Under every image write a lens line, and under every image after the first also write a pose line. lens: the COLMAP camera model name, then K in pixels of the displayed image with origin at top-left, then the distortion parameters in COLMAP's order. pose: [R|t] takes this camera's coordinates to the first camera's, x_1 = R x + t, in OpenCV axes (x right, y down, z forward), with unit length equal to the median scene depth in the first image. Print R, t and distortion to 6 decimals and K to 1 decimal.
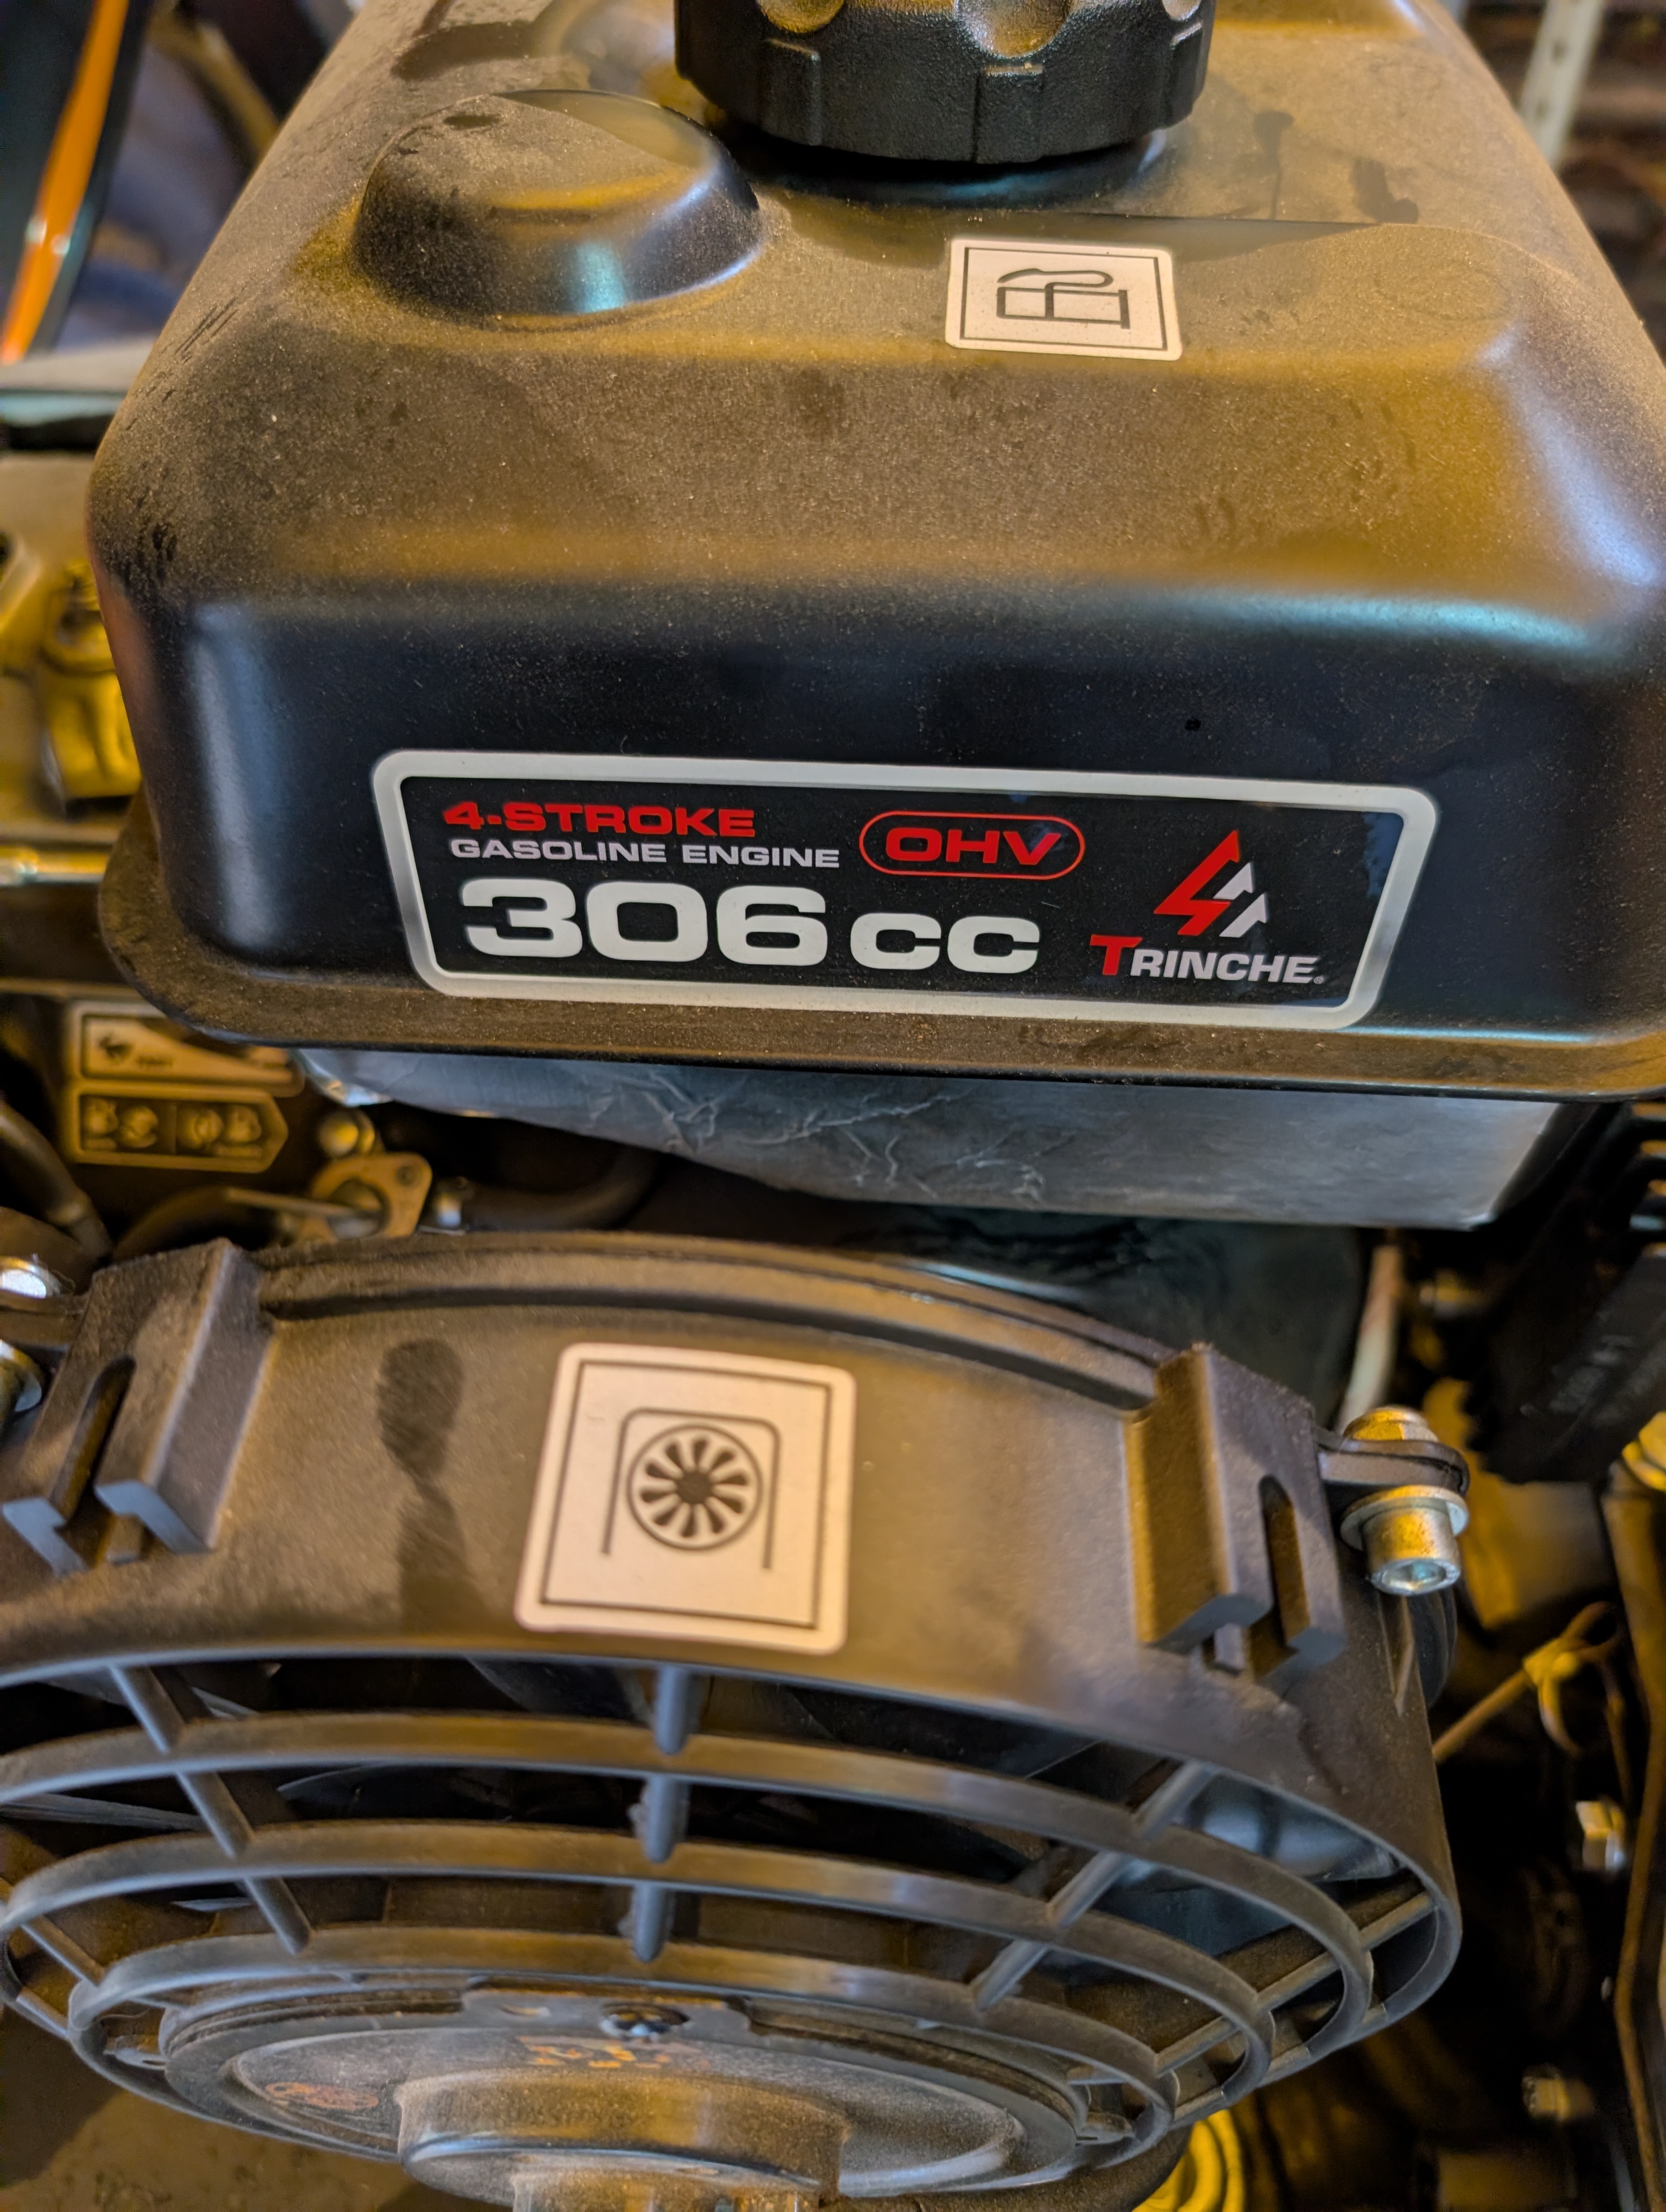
lens RADIAL K [[1612.0, 0, 840.1], [0, 1612.0, 1171.9], [0, 0, 1]] dist [-0.042623, -0.007721]
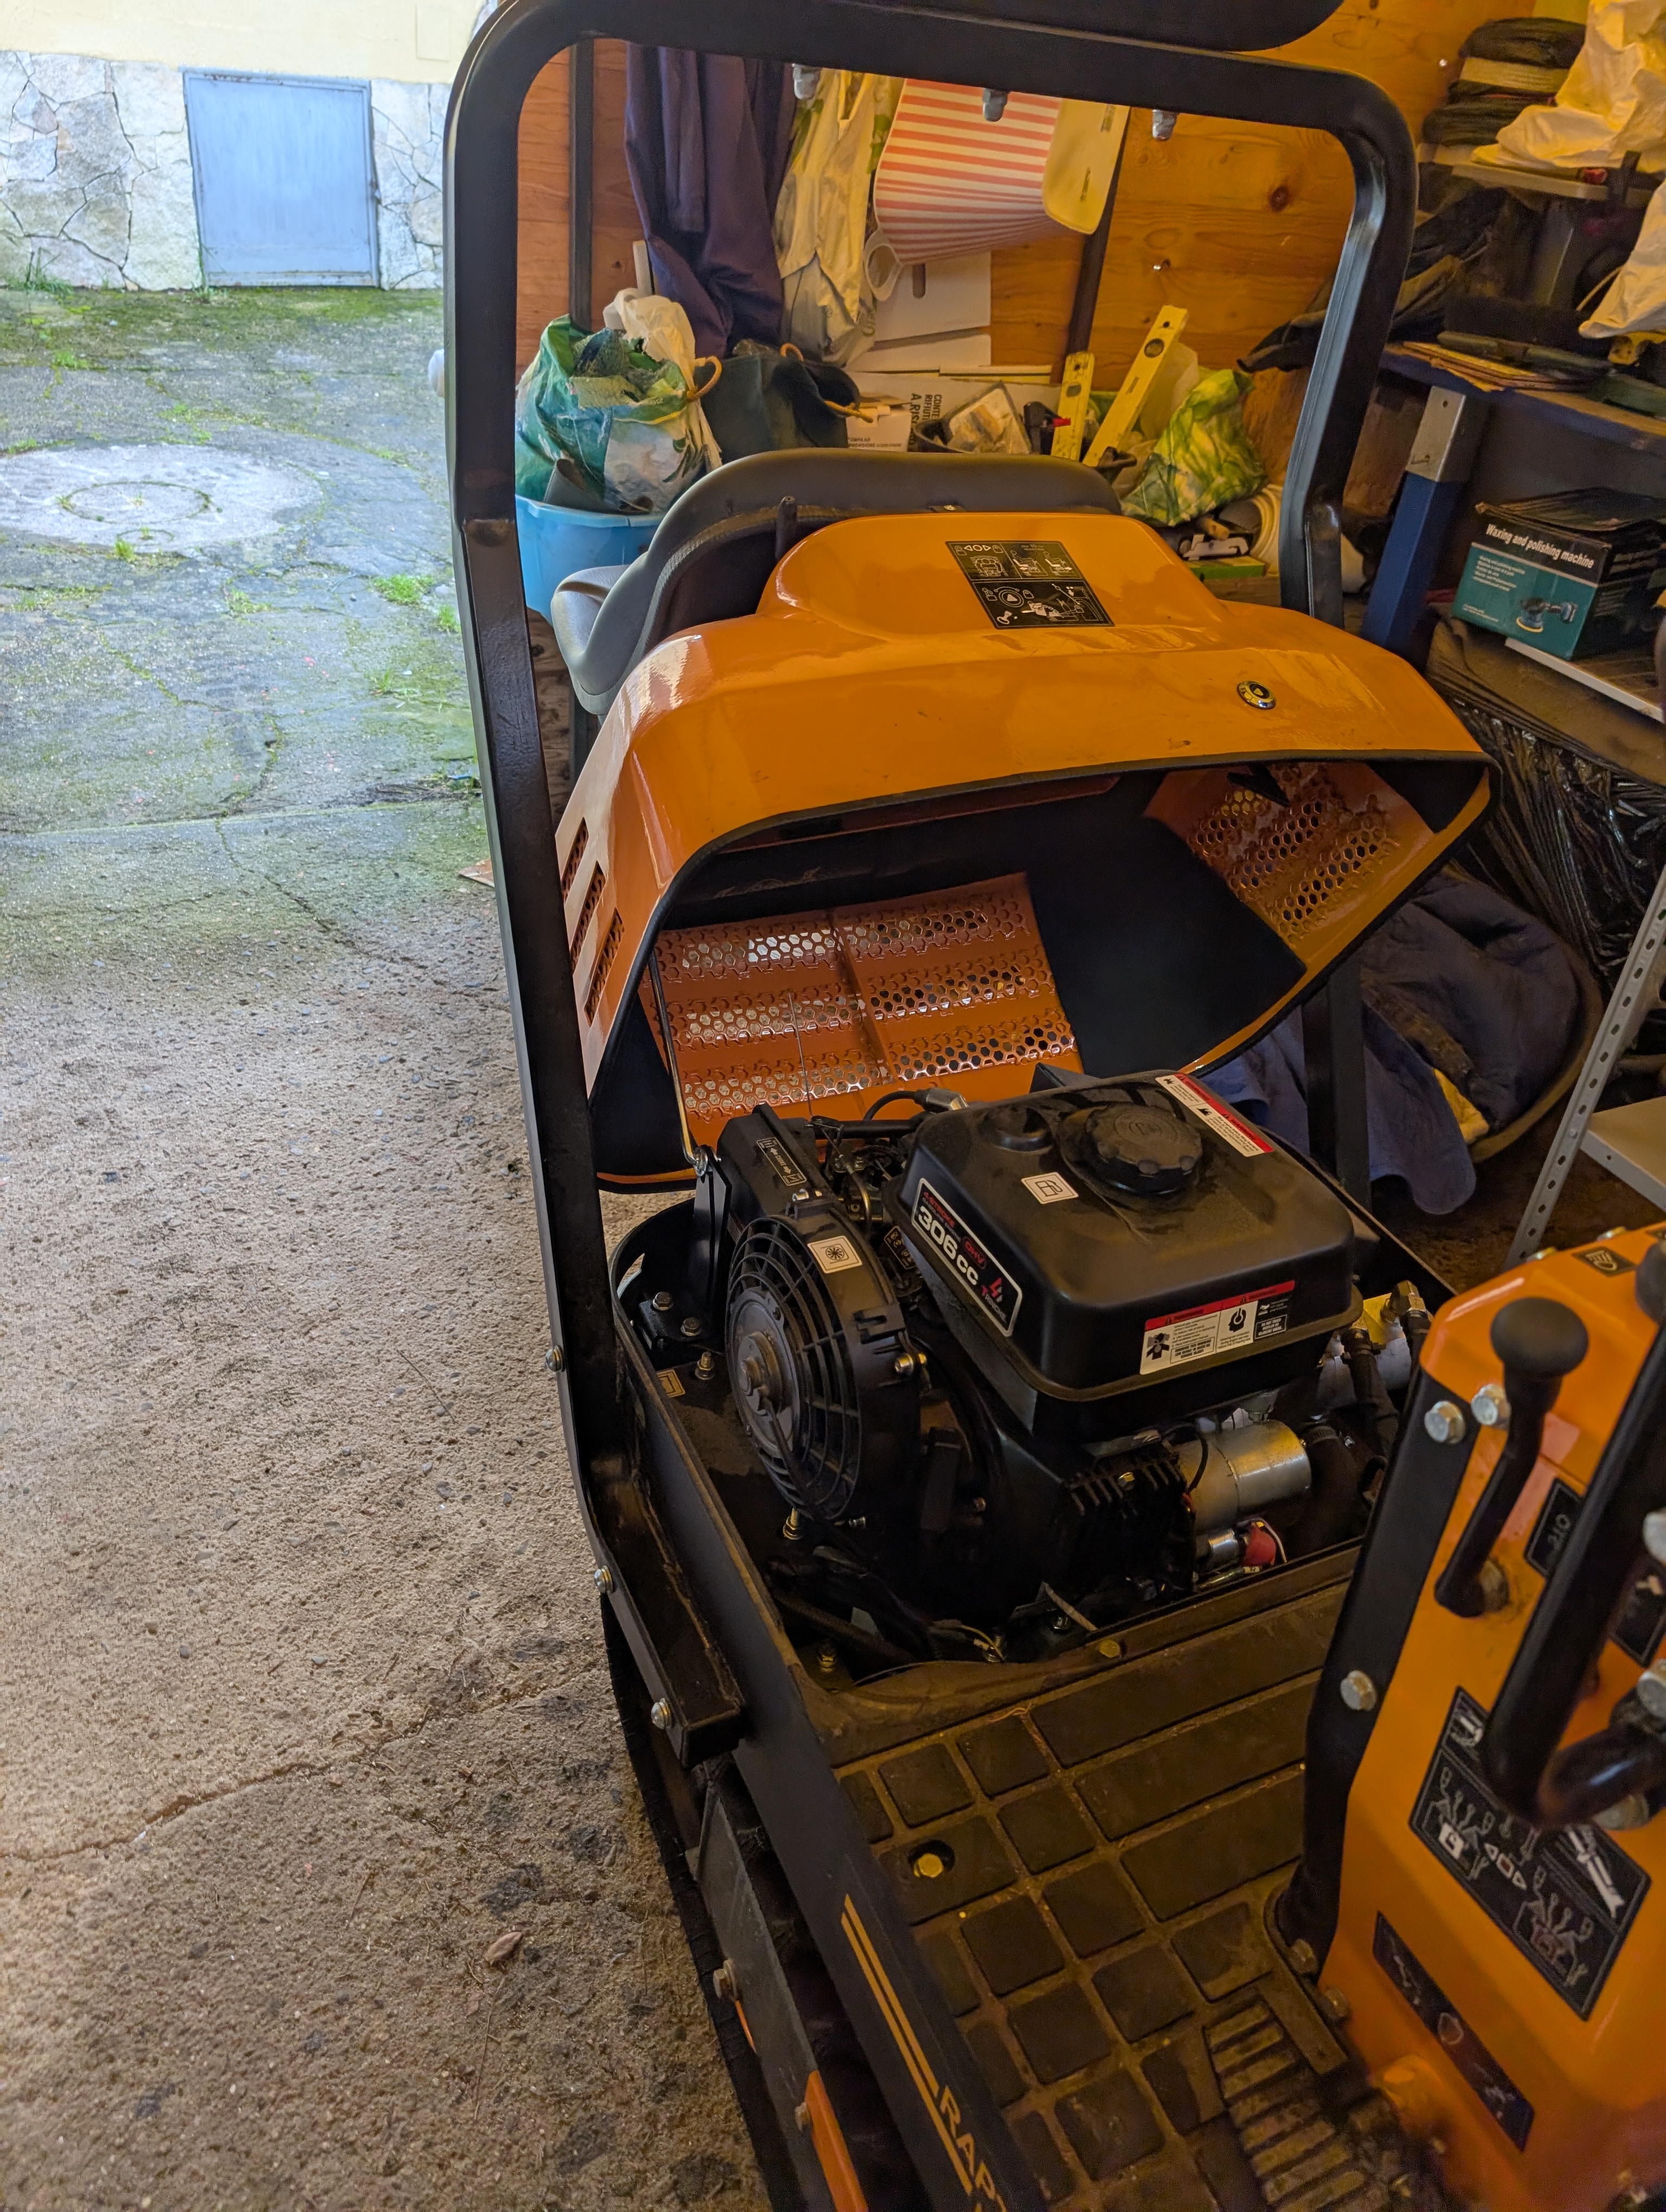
lens RADIAL K [[1606.0, 0, 833.0], [0, 1606.0, 1106.0], [0, 0, 1]] dist [-0.003840, -0.009388]
pose [[0.478353, 0.501467, -0.720909, 3.357840], [-0.750226, 0.660050, -0.038673, 0.032085], [0.456443, 0.559344, 0.691950, -3.072211]]
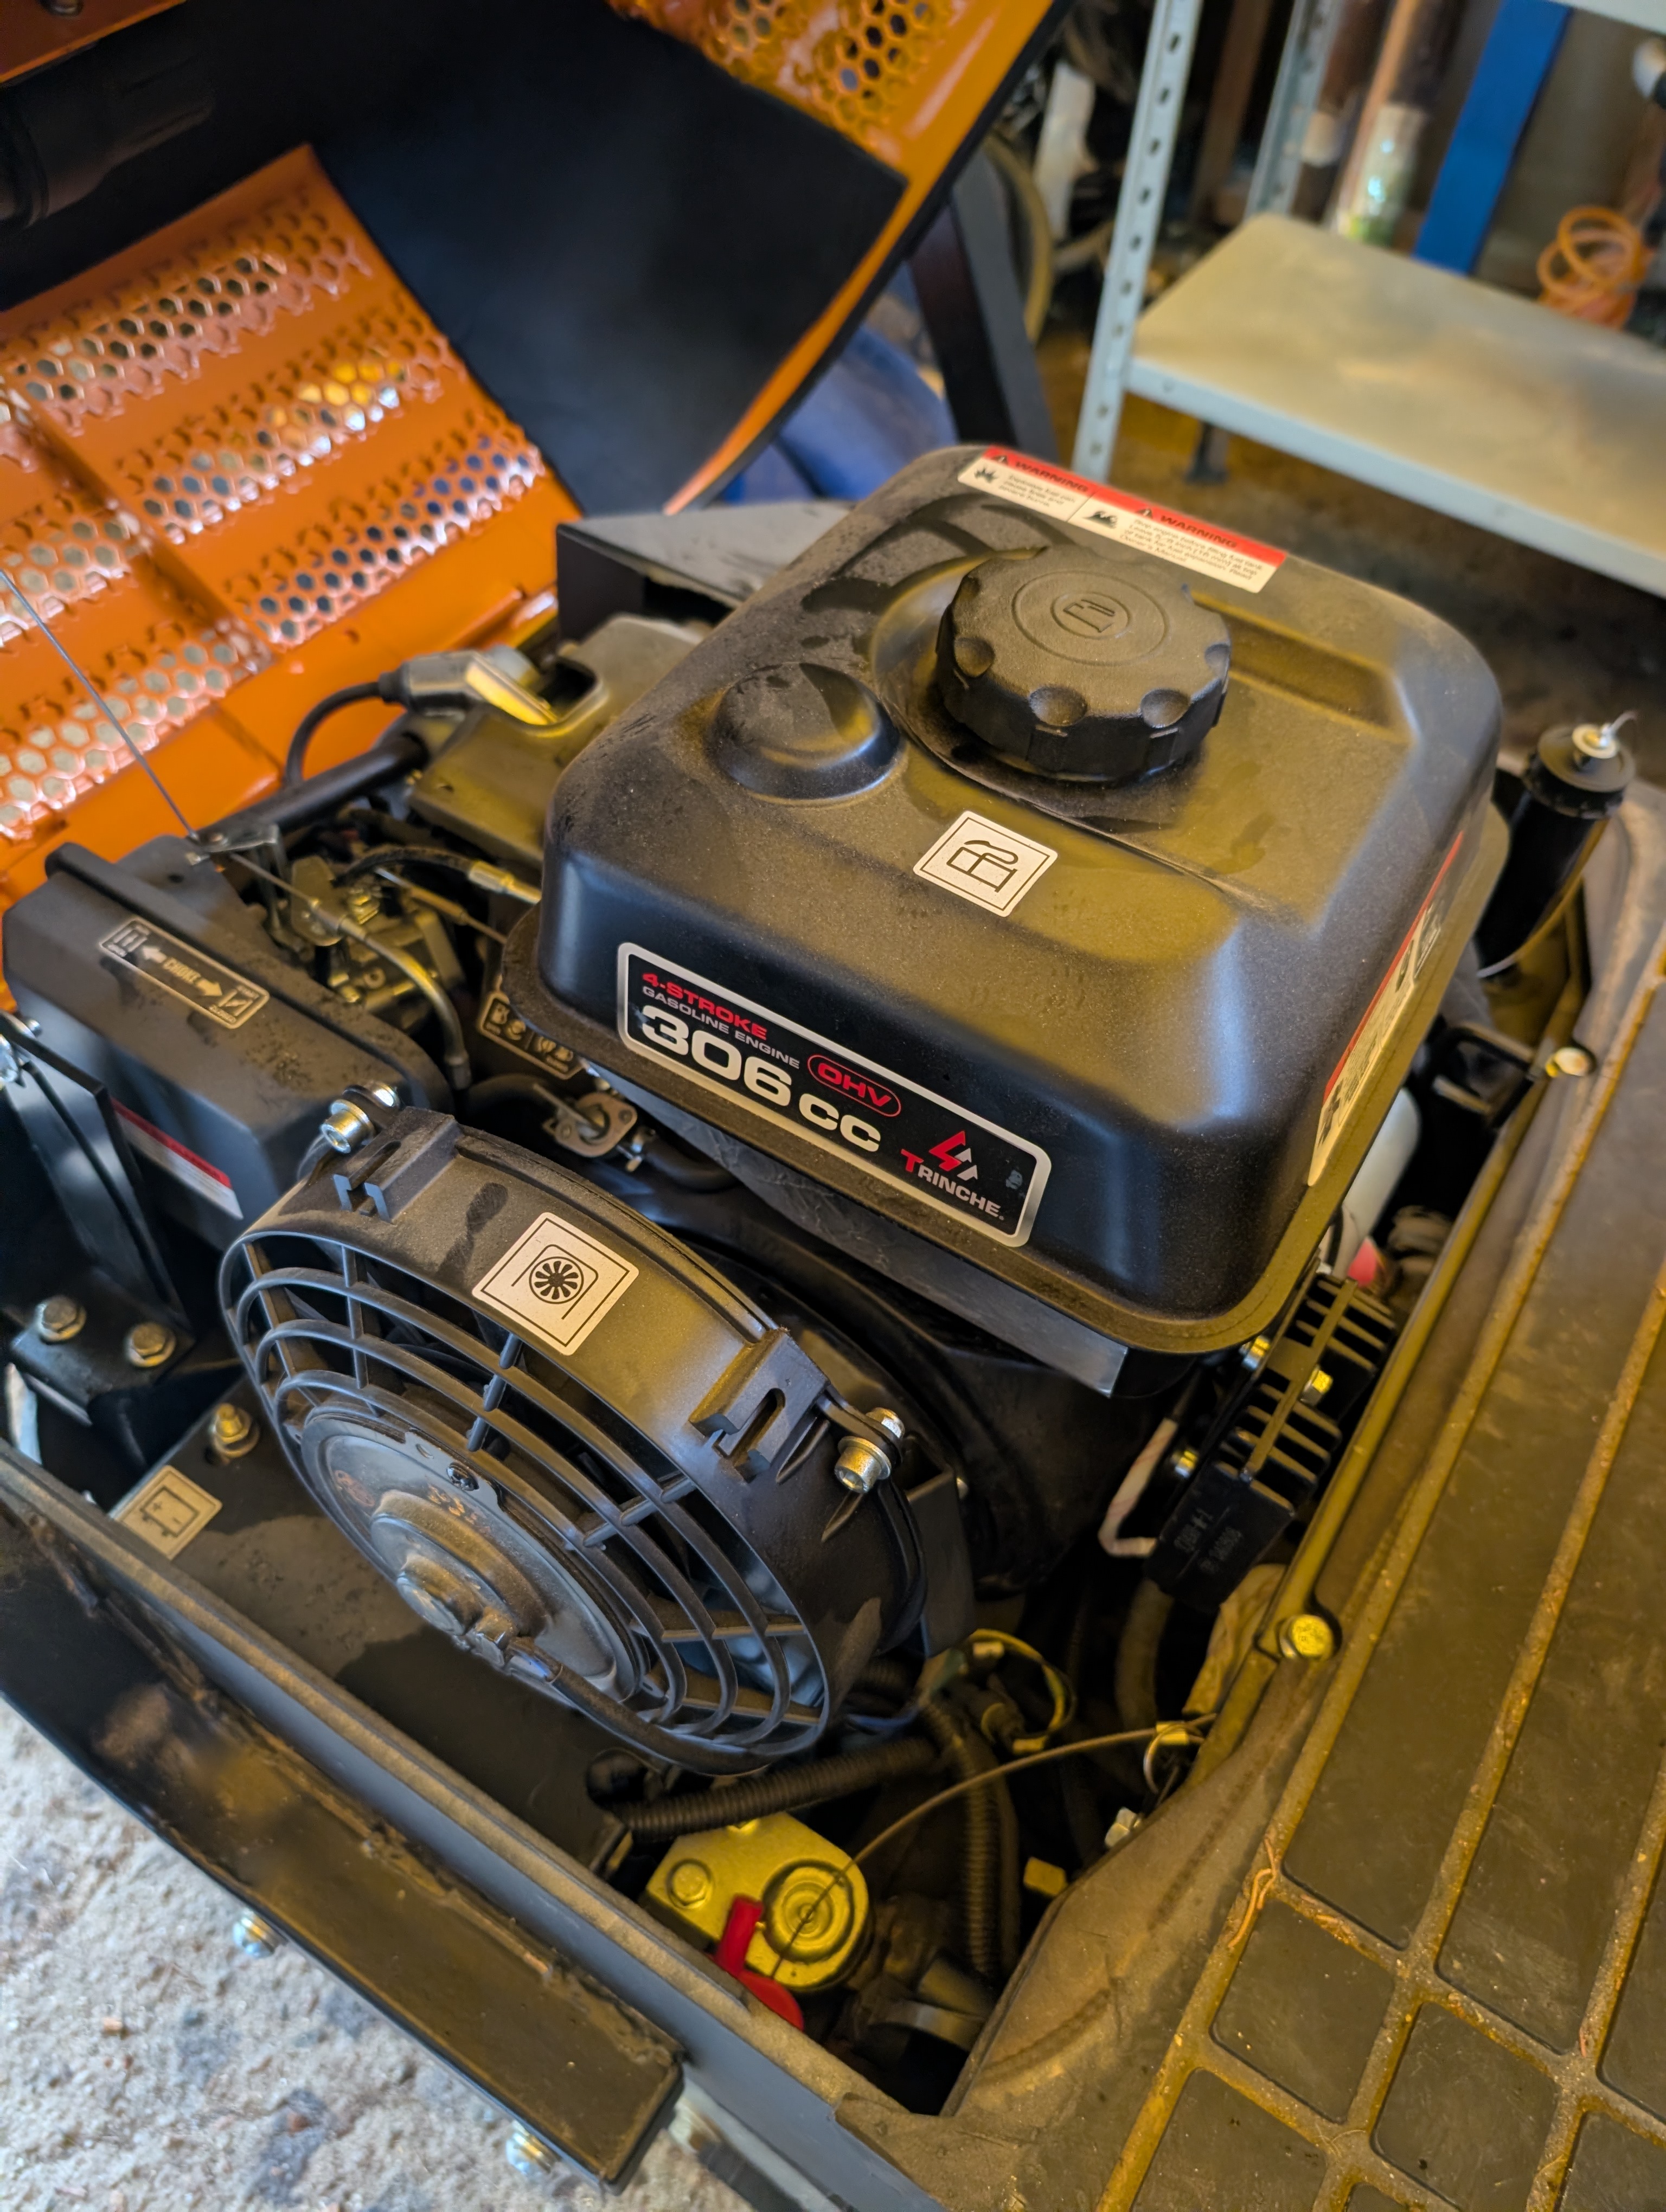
lens RADIAL K [[1606.0, 0, 833.0], [0, 1606.0, 1106.0], [0, 0, 1]] dist [-0.003840, -0.009388]
pose [[0.872749, 0.402067, -0.276861, 0.623389], [-0.414612, 0.909885, 0.014384, -0.192471], [0.257695, 0.102237, 0.960802, -0.958514]]
